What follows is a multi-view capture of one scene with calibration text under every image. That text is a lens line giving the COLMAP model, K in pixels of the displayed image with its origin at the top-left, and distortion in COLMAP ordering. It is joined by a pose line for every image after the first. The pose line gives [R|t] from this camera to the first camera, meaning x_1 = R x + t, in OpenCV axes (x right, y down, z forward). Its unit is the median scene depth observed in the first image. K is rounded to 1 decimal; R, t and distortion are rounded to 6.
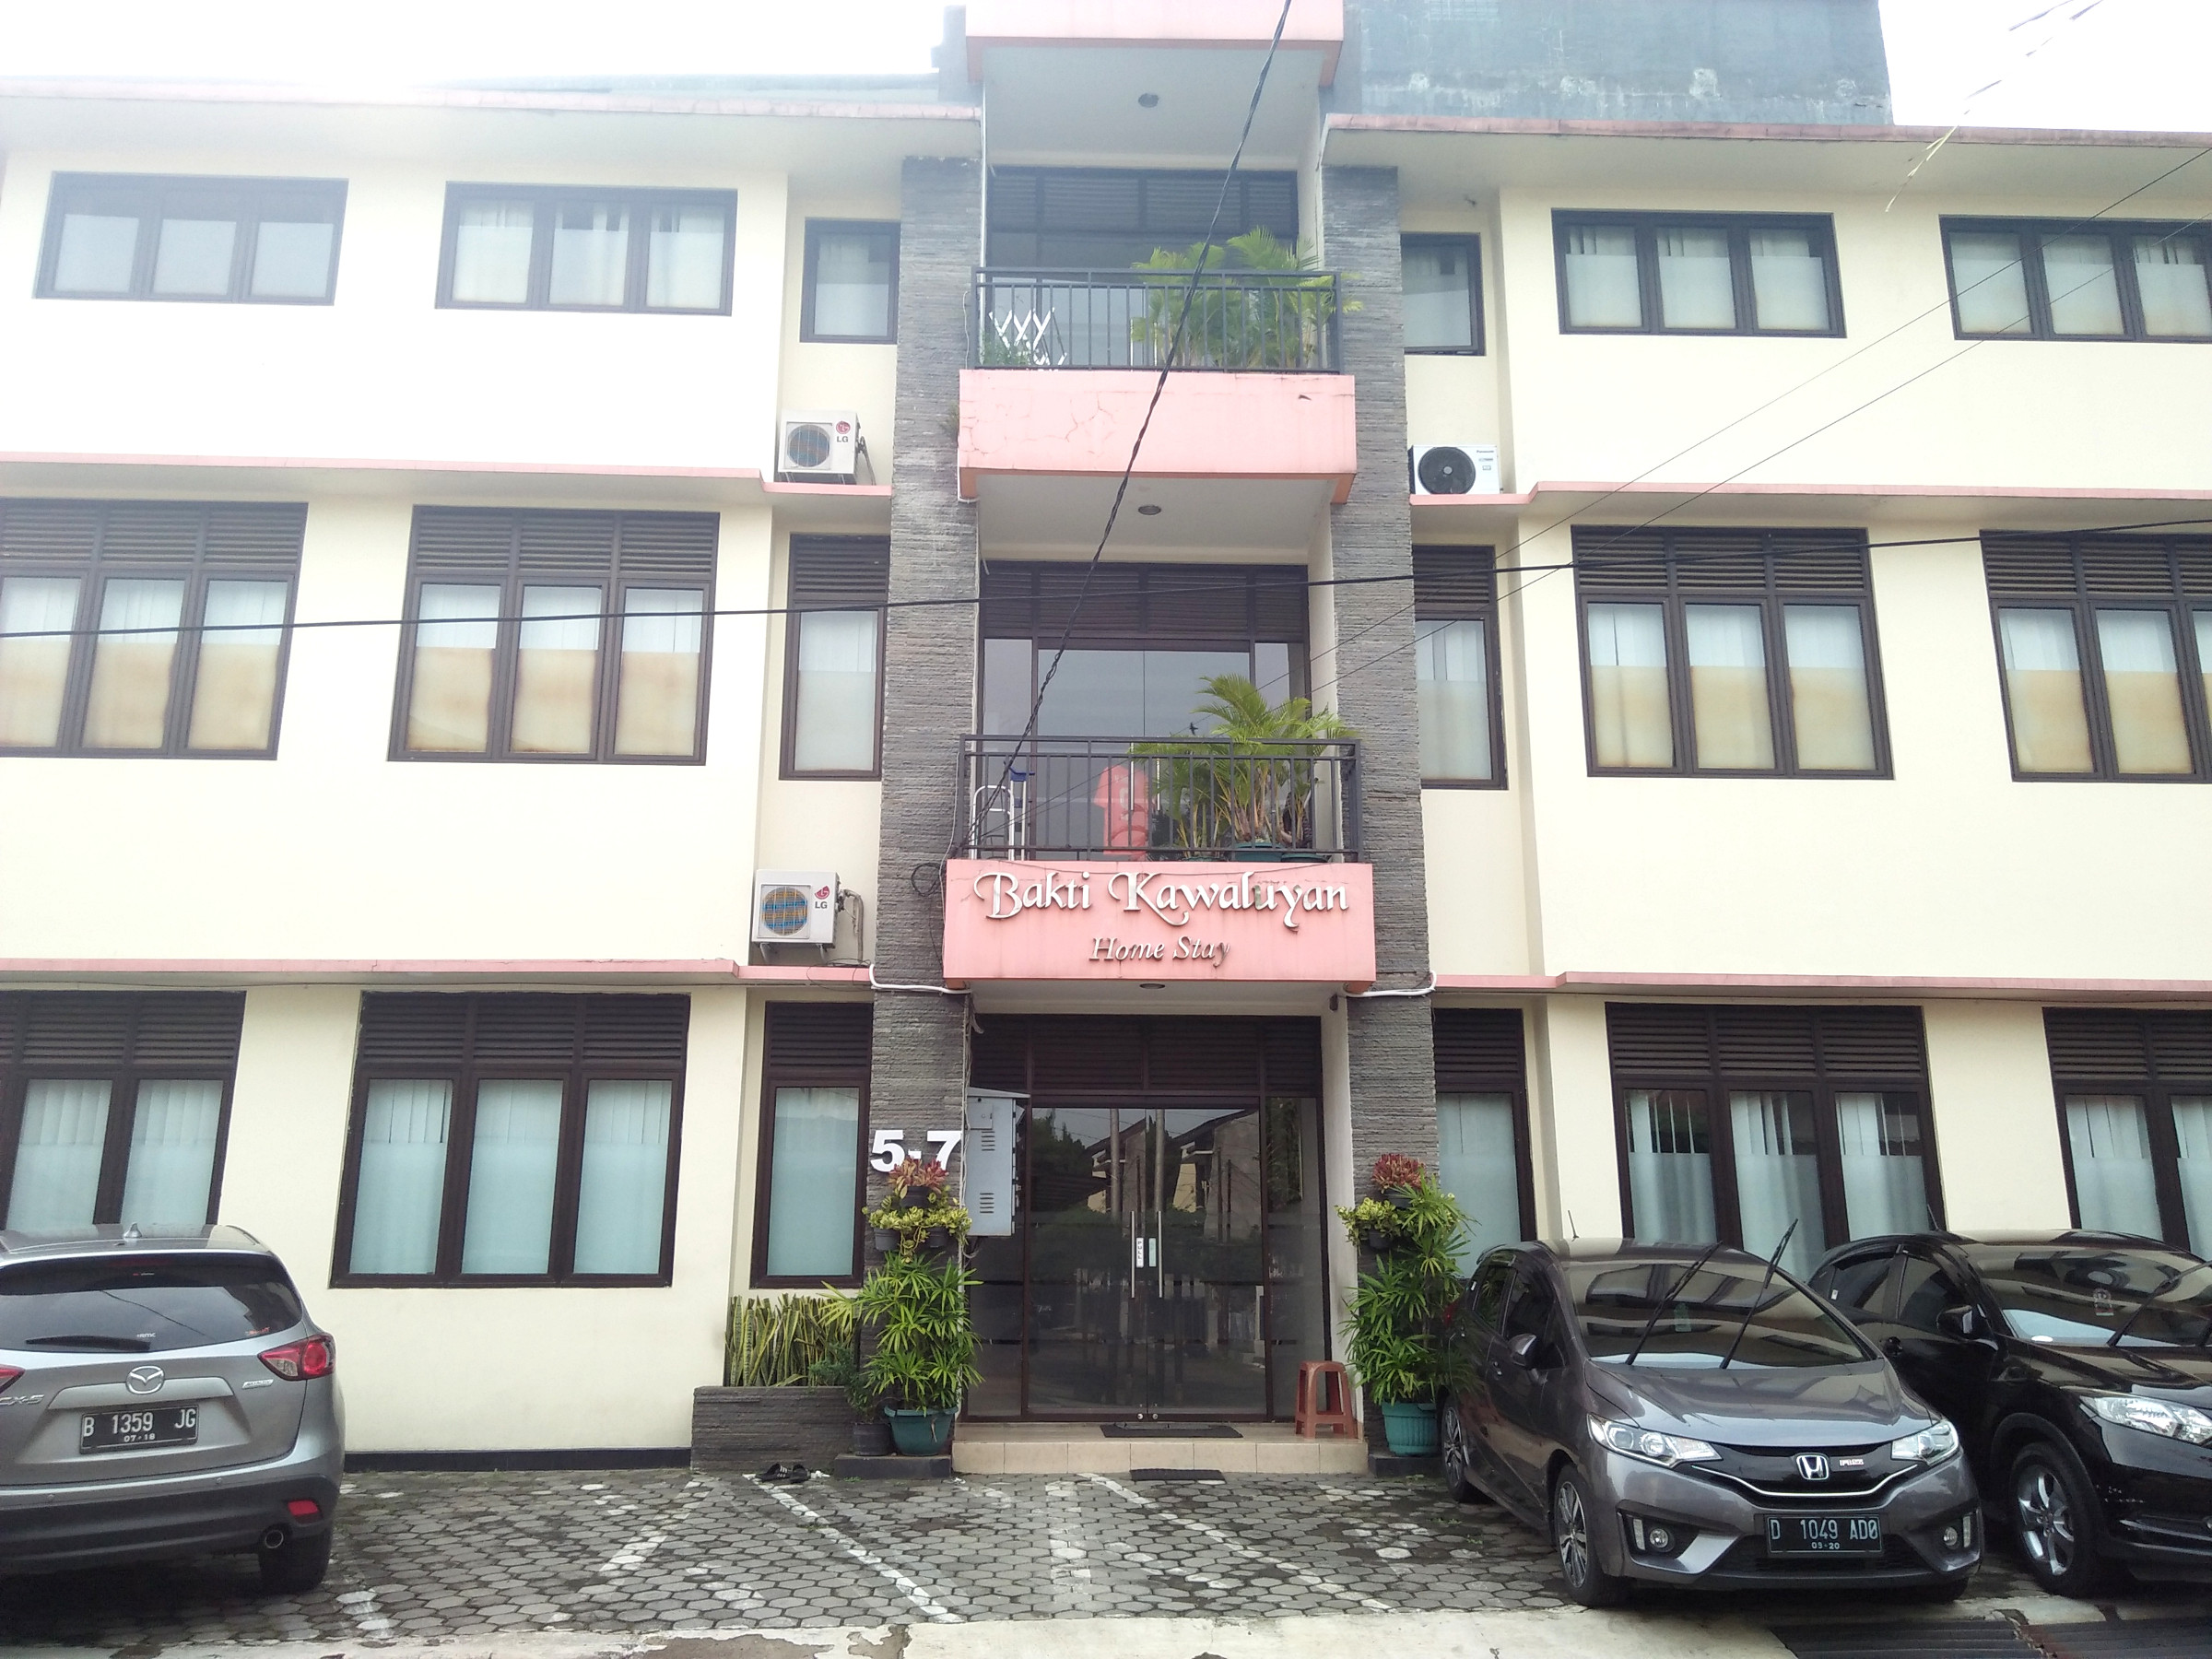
lens RADIAL K [[1749.5, 0, 1106.0], [0, 1749.5, 829.5], [0, 0, 1]] dist [0.063140, -0.047498]
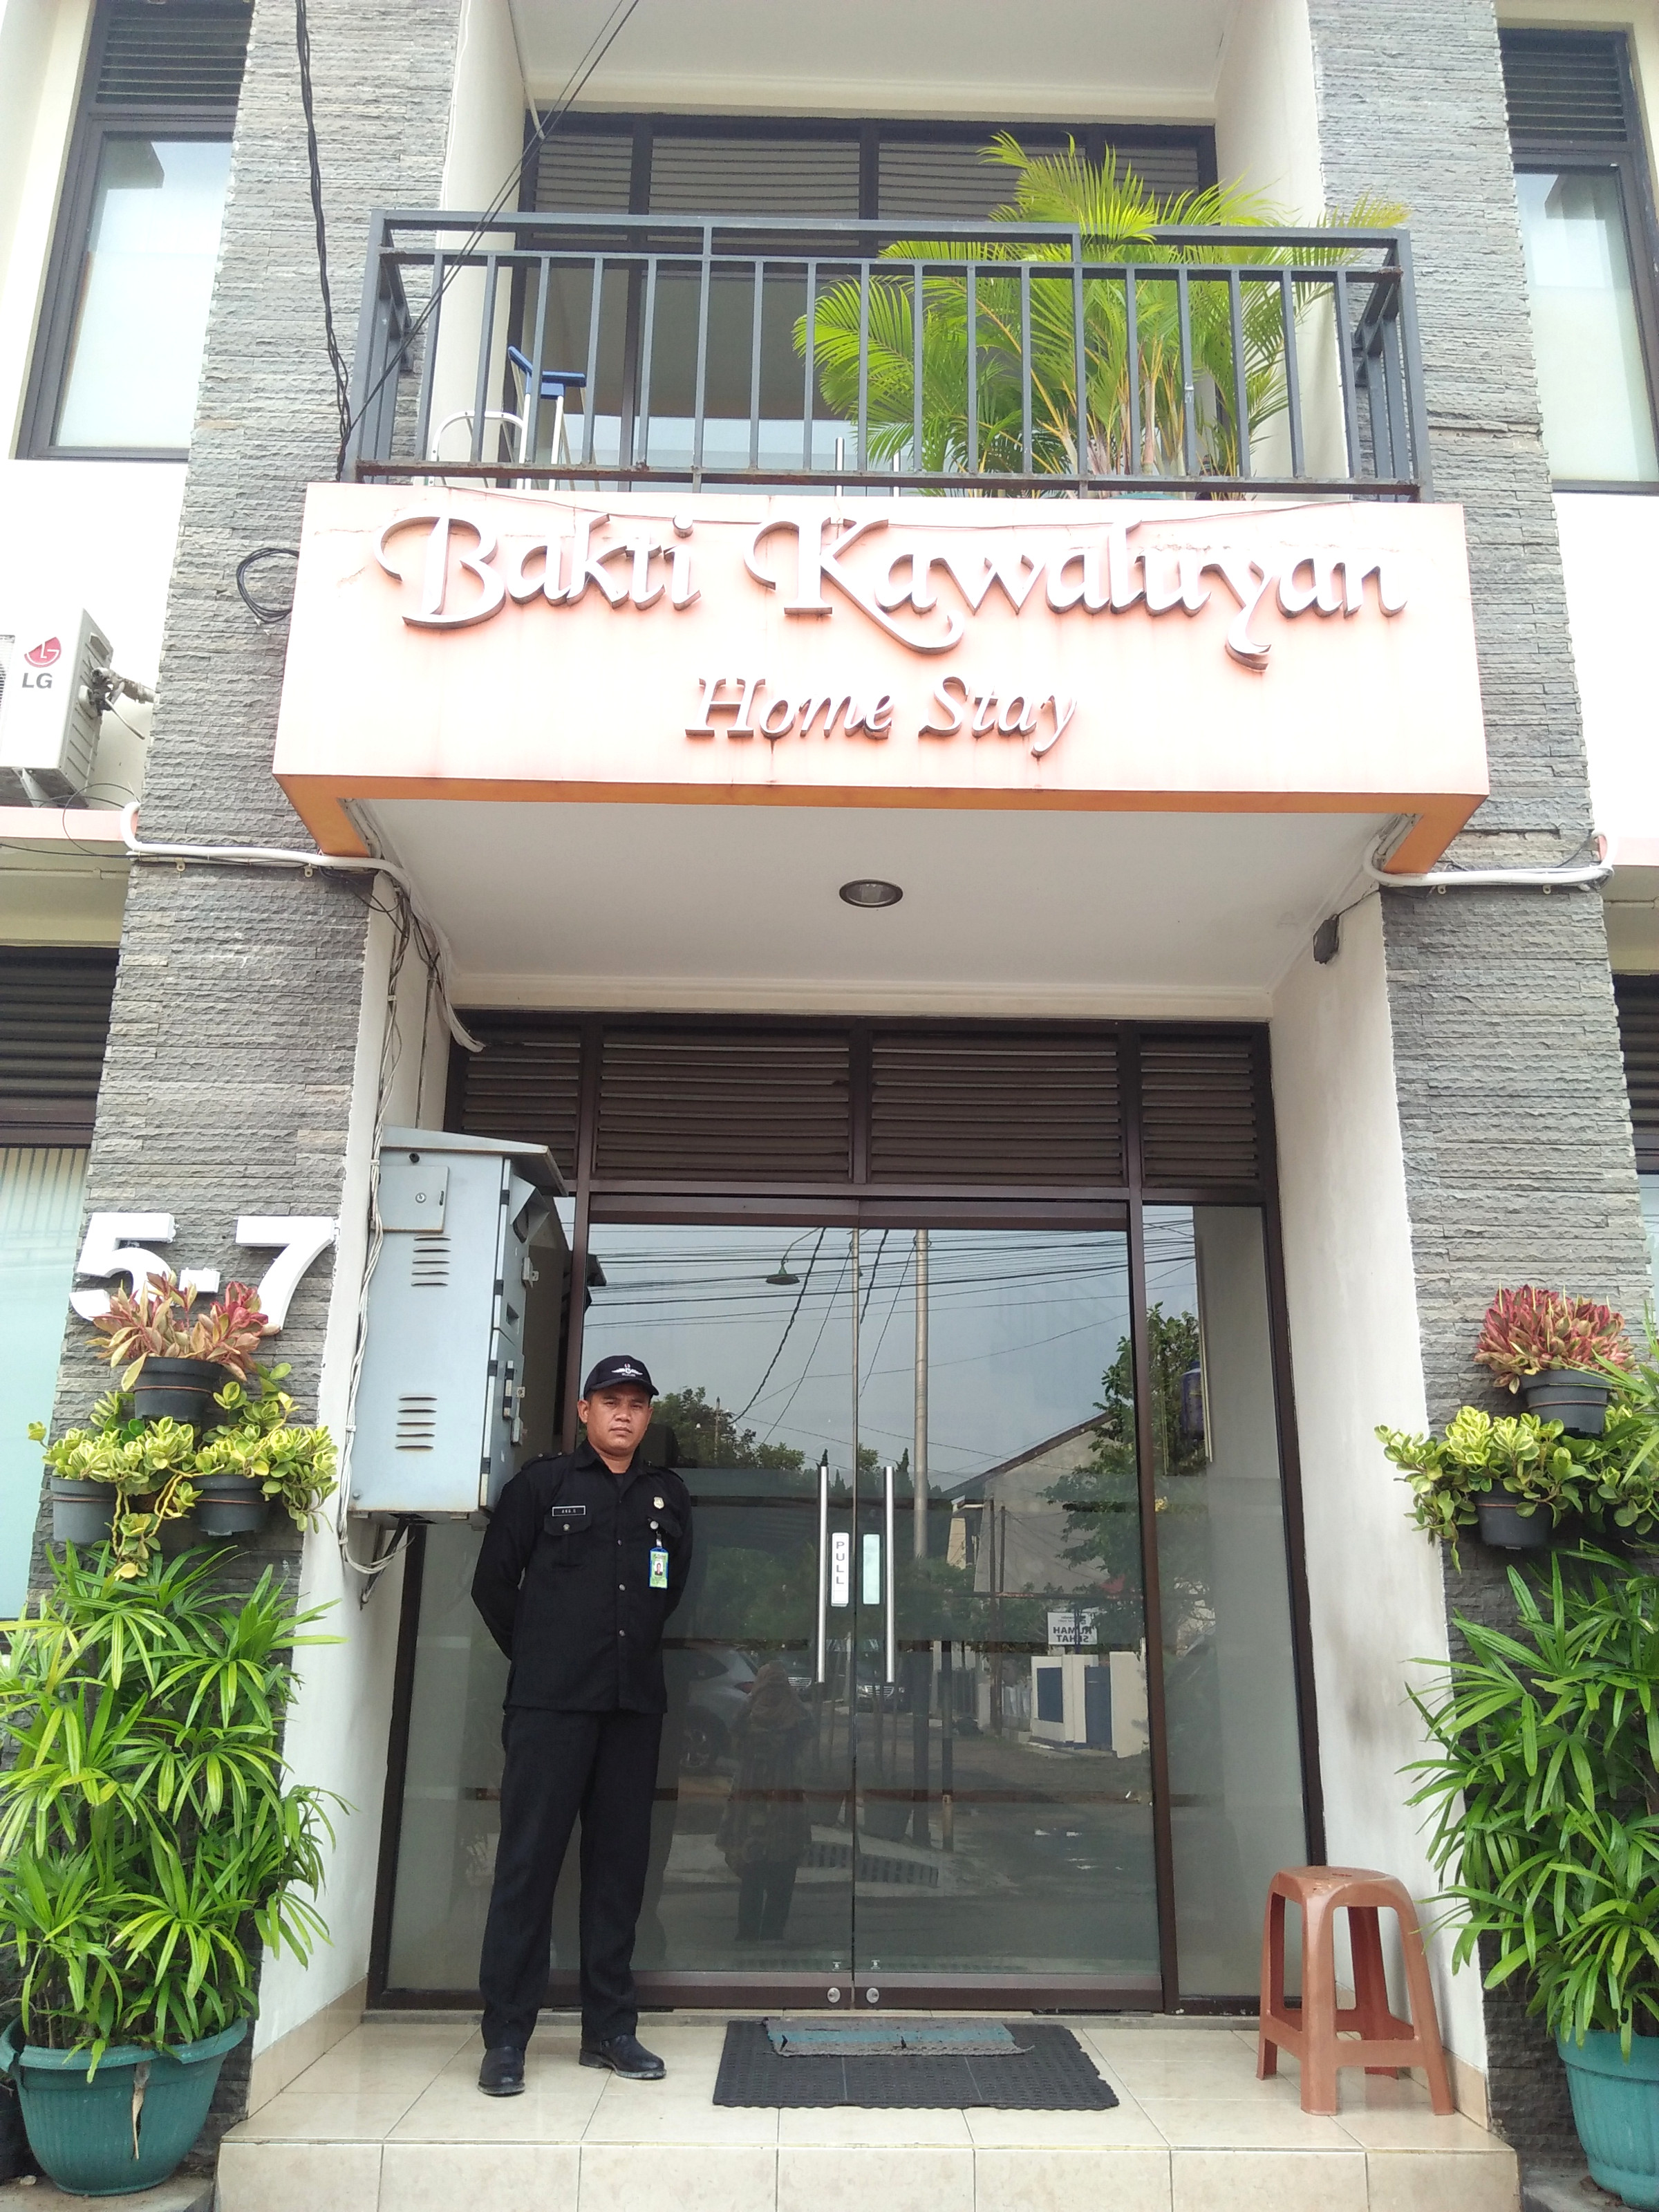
lens RADIAL K [[1746.3, 0, 853.0], [0, 1746.3, 1114.3], [0, 0, 1]] dist [0.100457, -0.170682]
pose [[0.999900, 0.004368, -0.013416, 0.029556], [-0.004947, 0.999045, -0.043411, 0.166128], [0.013214, 0.043473, 0.998967, 0.637813]]
